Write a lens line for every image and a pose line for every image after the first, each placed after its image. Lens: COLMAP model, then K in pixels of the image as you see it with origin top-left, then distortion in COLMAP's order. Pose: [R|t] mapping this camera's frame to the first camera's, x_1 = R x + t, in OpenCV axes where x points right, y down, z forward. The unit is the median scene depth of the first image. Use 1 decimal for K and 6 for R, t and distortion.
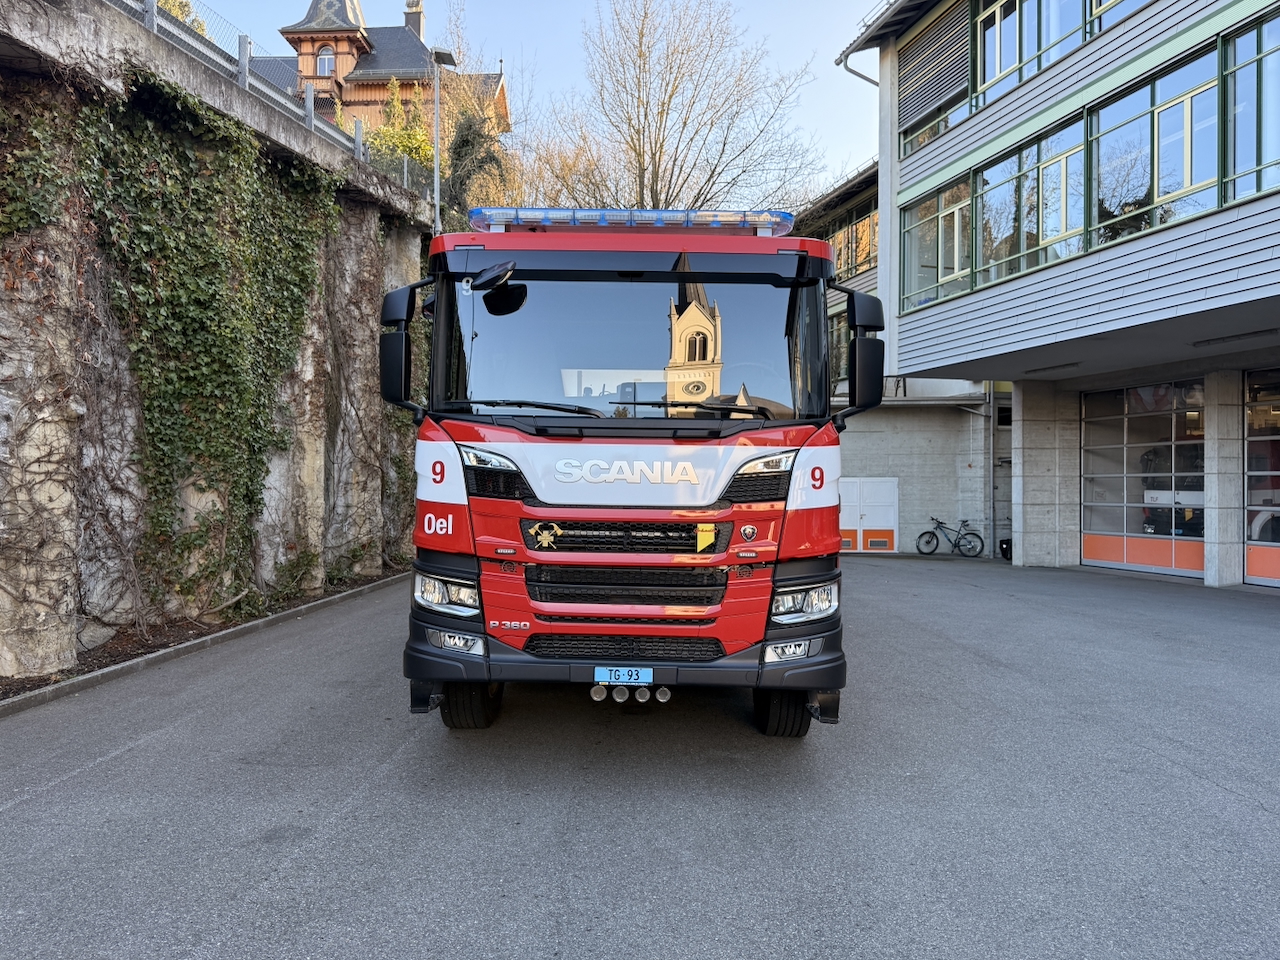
lens RADIAL K [[914.4, 0, 640.0], [0, 914.4, 480.0], [0, 0, 1]] dist [0.011343, -0.004740]
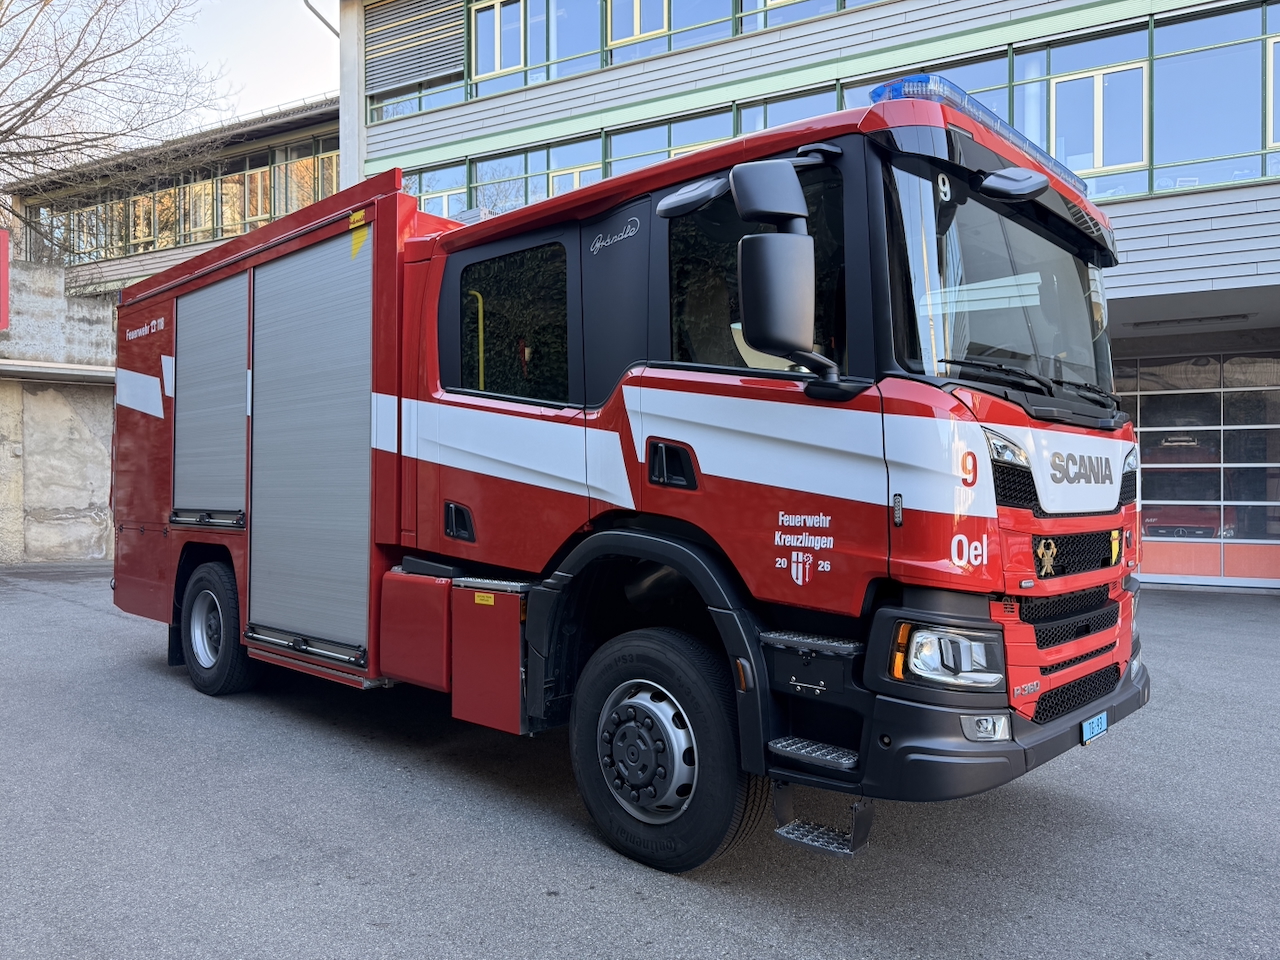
lens RADIAL K [[914.4, 0, 640.0], [0, 914.4, 480.0], [0, 0, 1]] dist [0.011343, -0.004740]
pose [[0.679566, -0.005252, 0.733596, -0.564884], [0.000305, 0.999976, 0.006876, -0.003933], [-0.733615, -0.004449, 0.679551, 0.483764]]
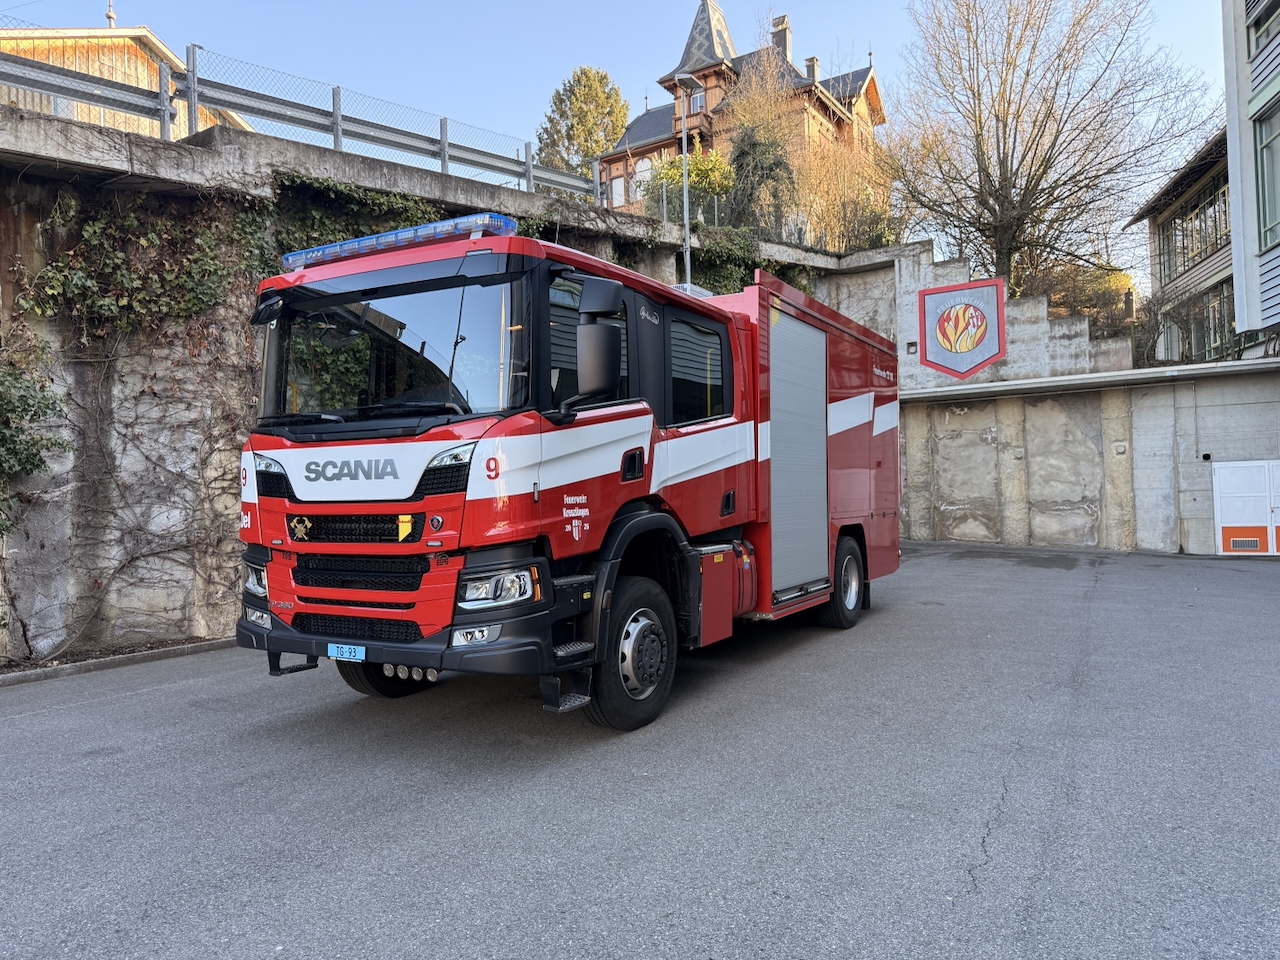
lens RADIAL K [[914.4, 0, 640.0], [0, 914.4, 480.0], [0, 0, 1]] dist [0.011343, -0.004740]
pose [[0.869961, -0.036223, -0.491788, 0.557716], [0.033922, 0.999332, -0.013598, 0.019700], [0.491952, -0.004852, 0.870609, 0.126316]]
